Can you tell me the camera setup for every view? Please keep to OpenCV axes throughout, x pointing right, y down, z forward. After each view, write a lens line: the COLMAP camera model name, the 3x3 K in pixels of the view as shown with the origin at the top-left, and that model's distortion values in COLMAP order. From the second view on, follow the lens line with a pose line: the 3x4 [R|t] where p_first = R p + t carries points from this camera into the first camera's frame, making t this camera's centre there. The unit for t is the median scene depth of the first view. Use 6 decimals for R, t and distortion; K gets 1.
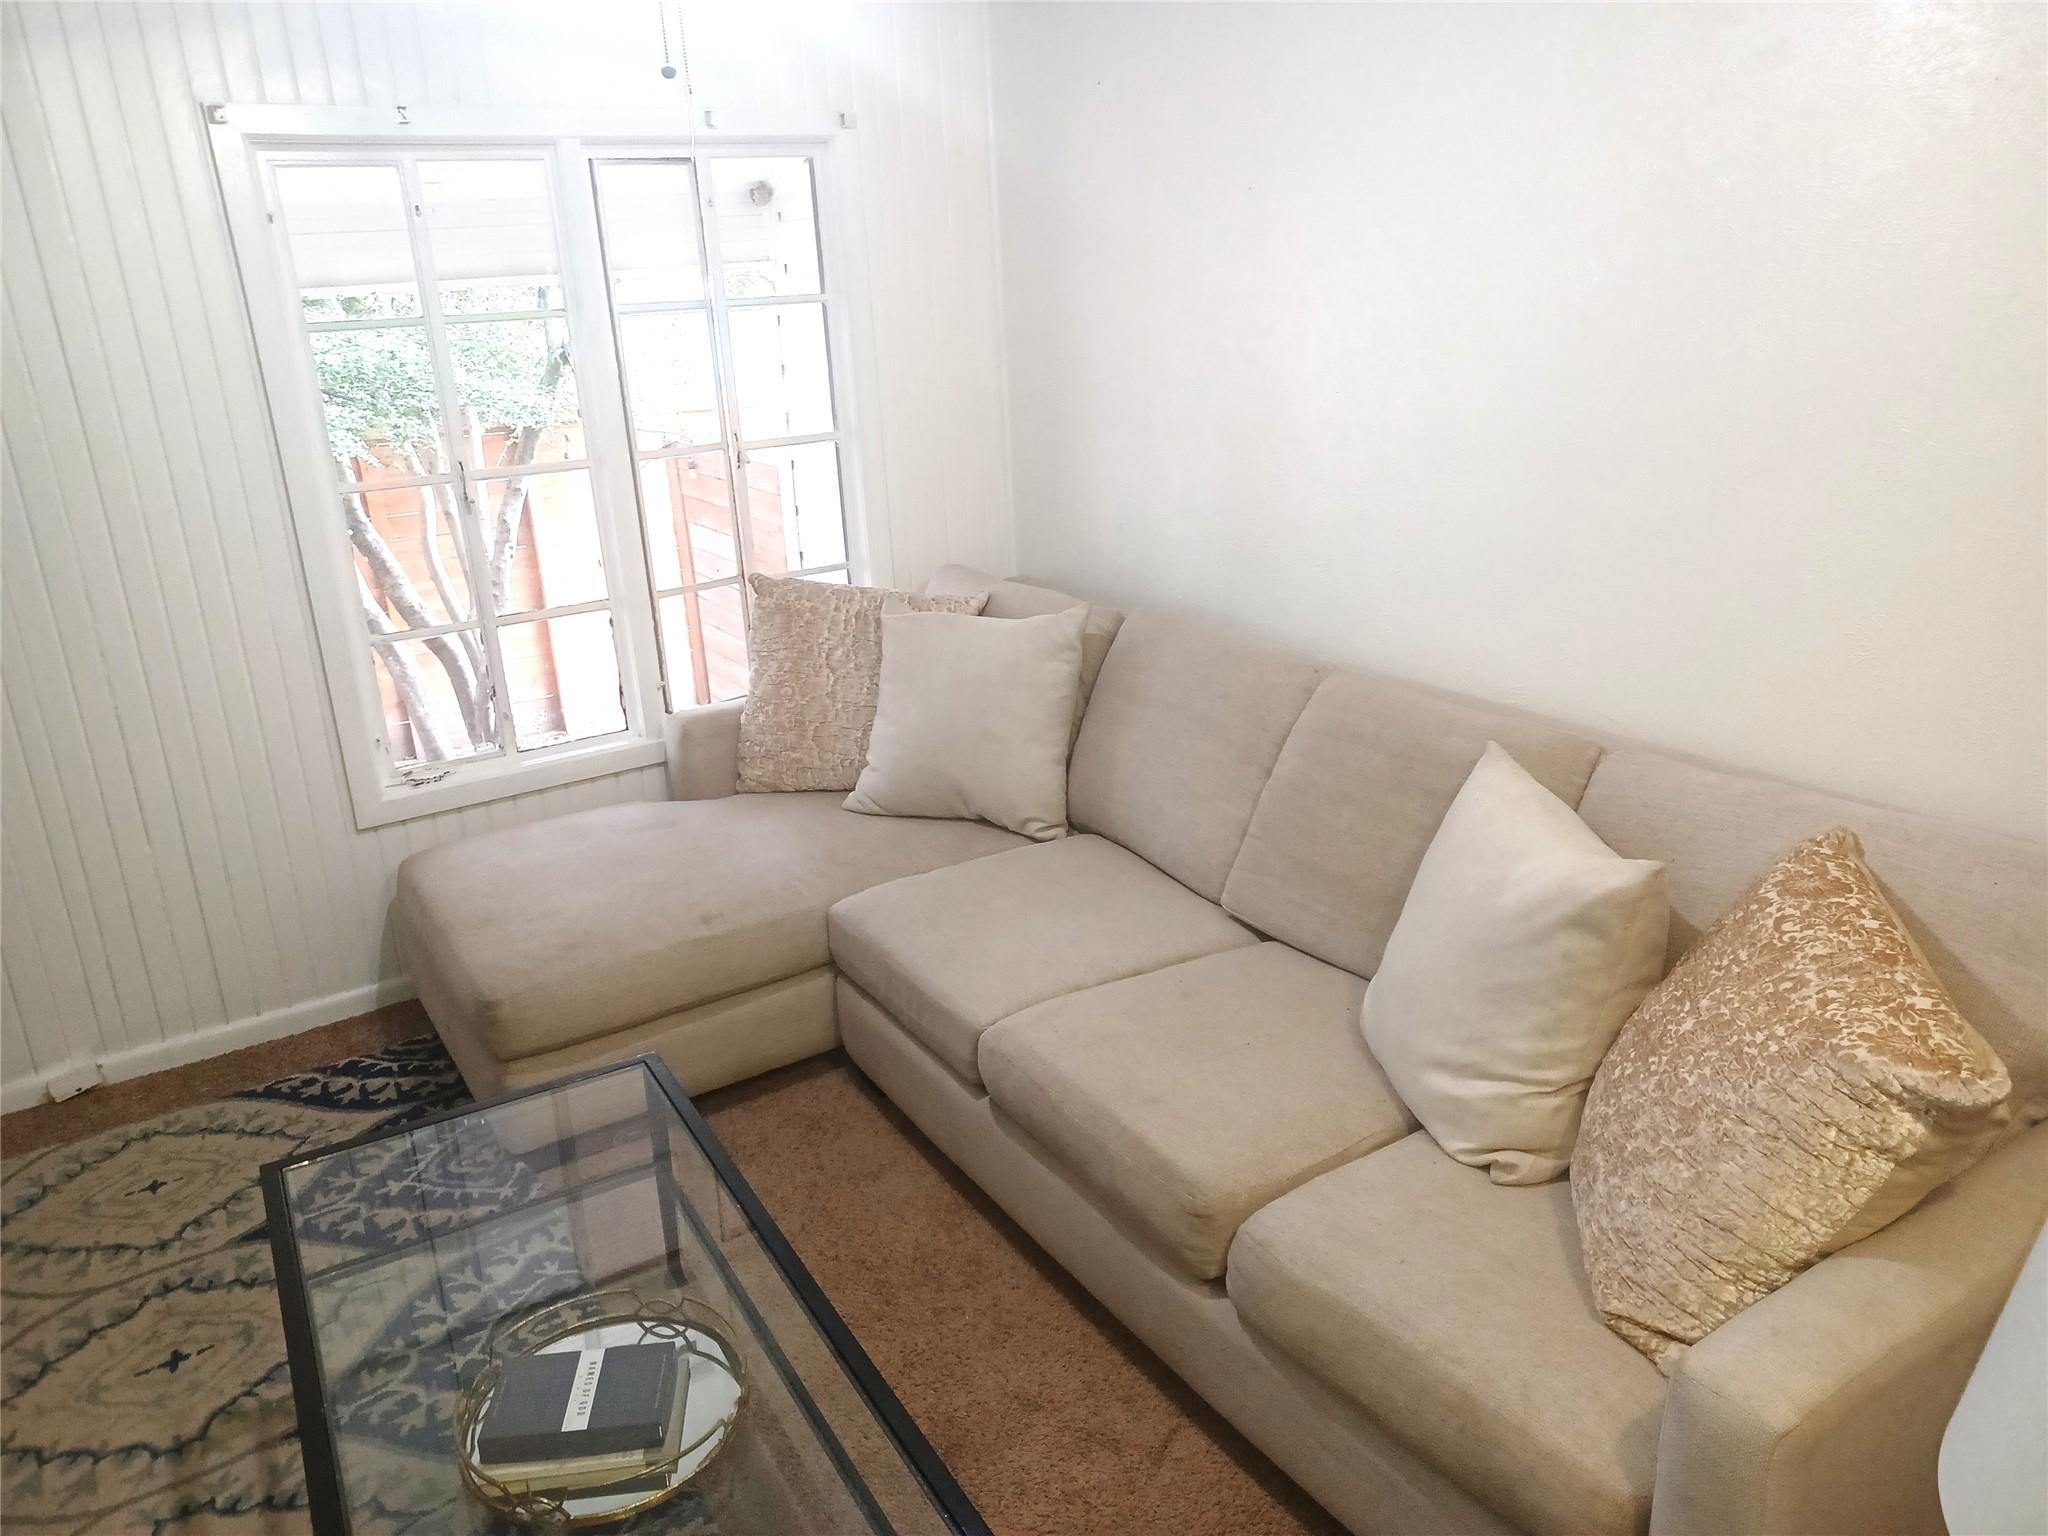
lens RADIAL K [[1463.1, 0, 1000.6], [0, 1463.1, 780.3], [0, 0, 1]] dist [0.075634, -0.078301]
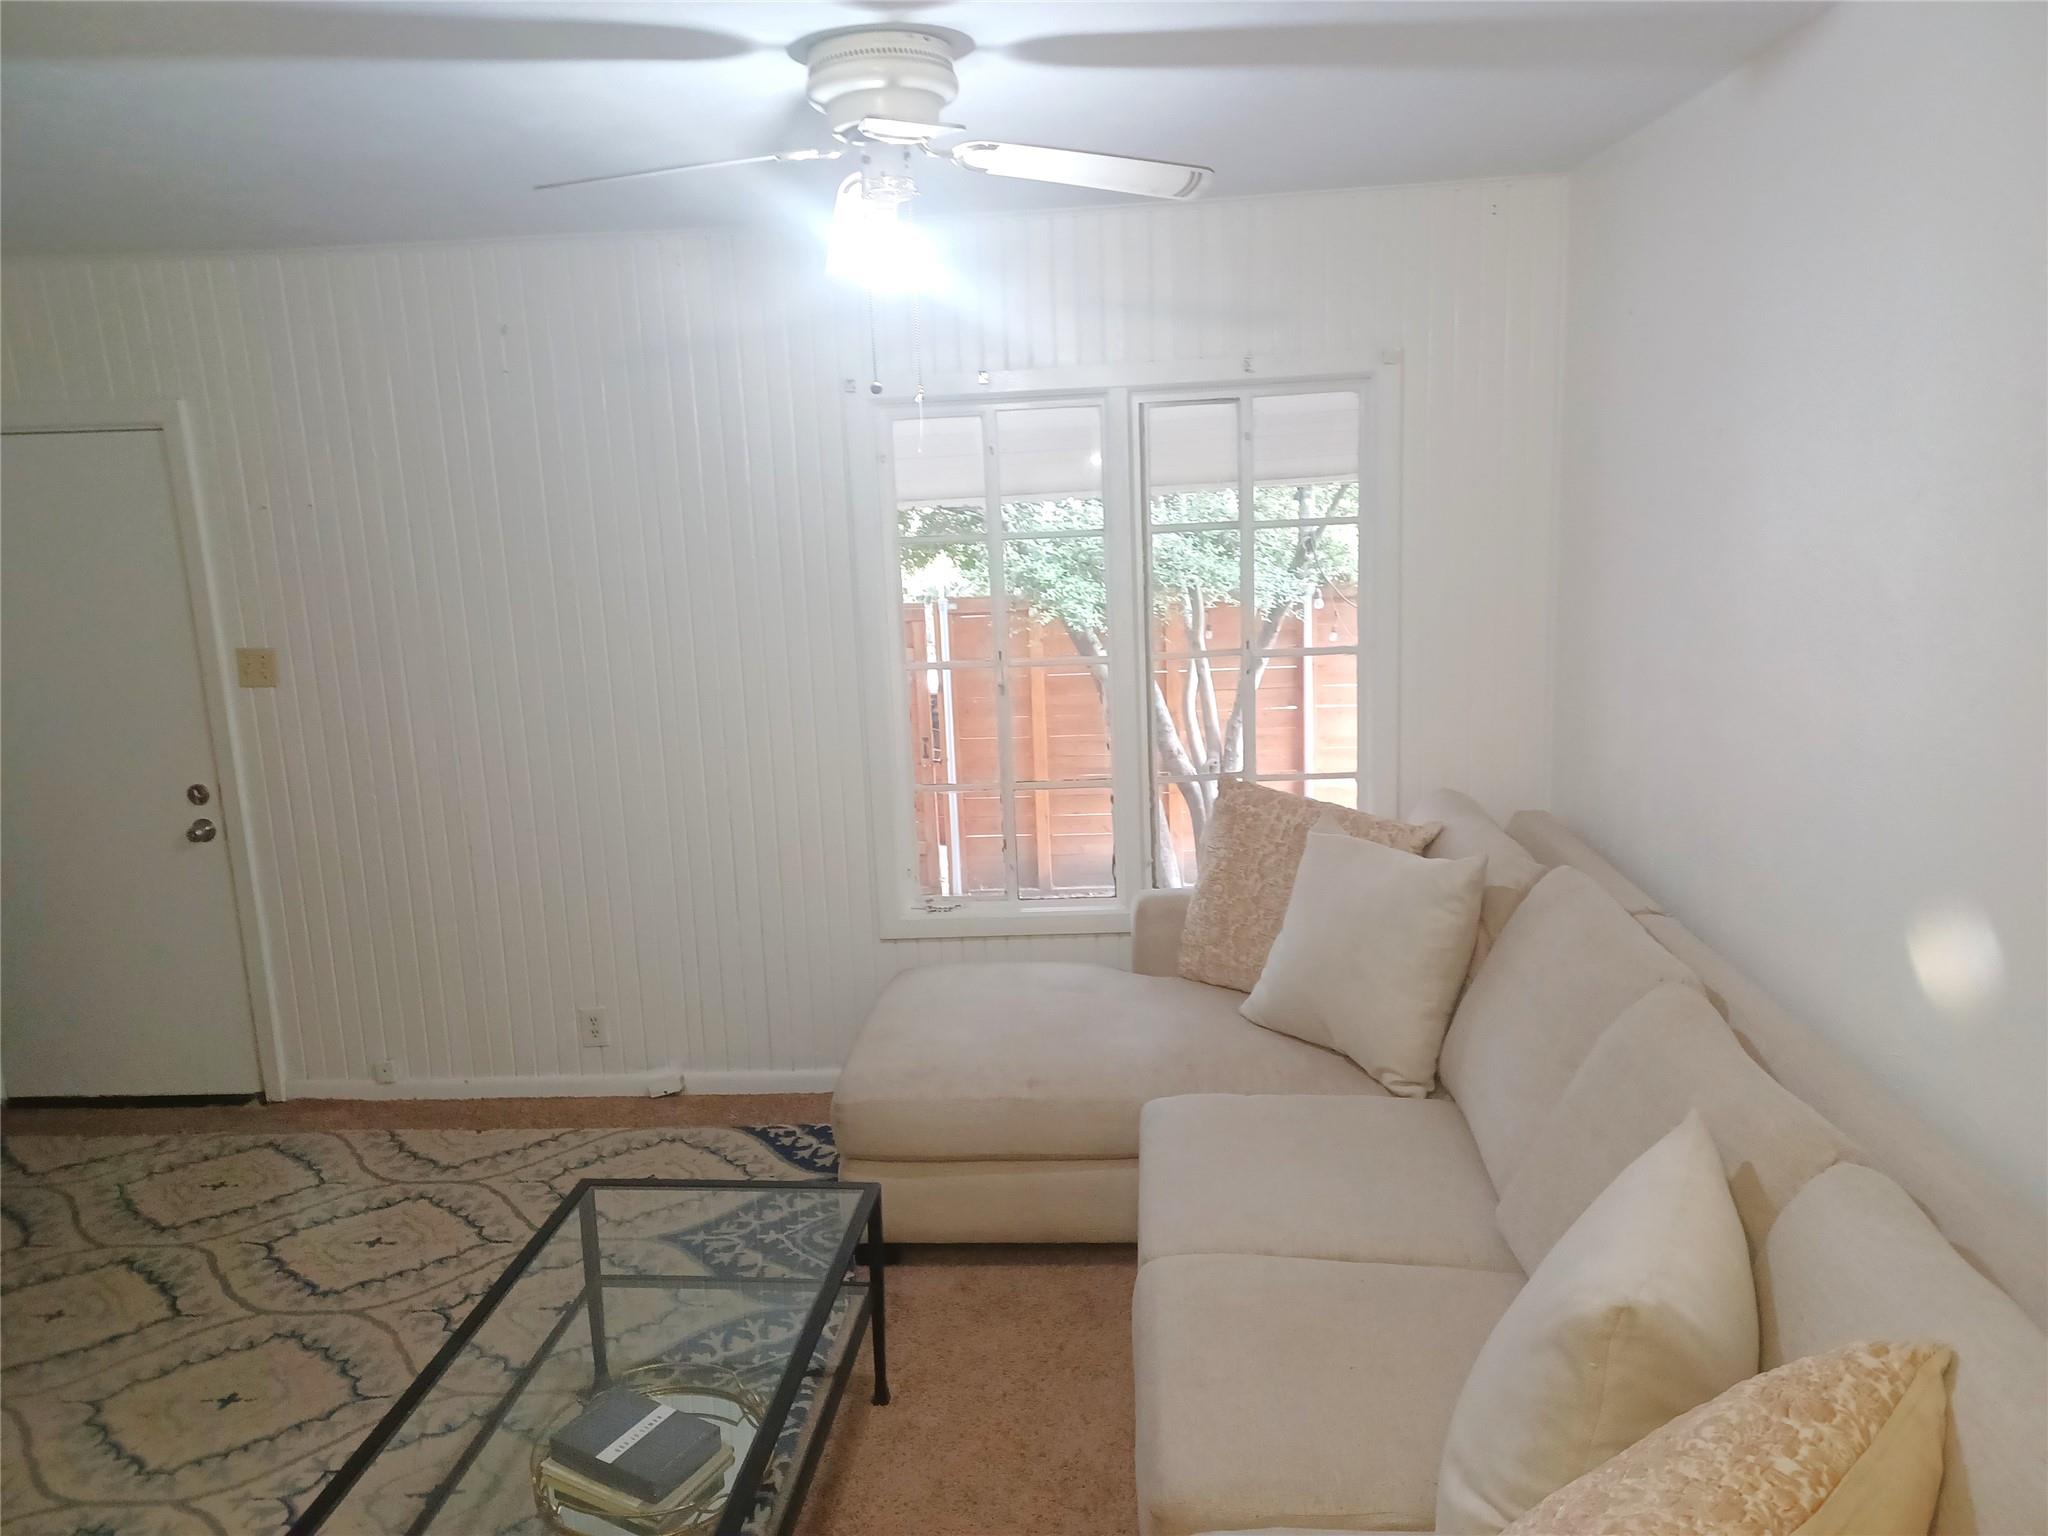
lens RADIAL K [[1450.0, 0, 955.1], [0, 1450.0, 766.2], [0, 0, 1]] dist [0.061915, 0.003965]
pose [[0.807141, 0.129252, -0.576036, 0.301090], [-0.191239, 0.980370, -0.047987, -0.063849], [0.558526, 0.148892, 0.816015, 0.043583]]
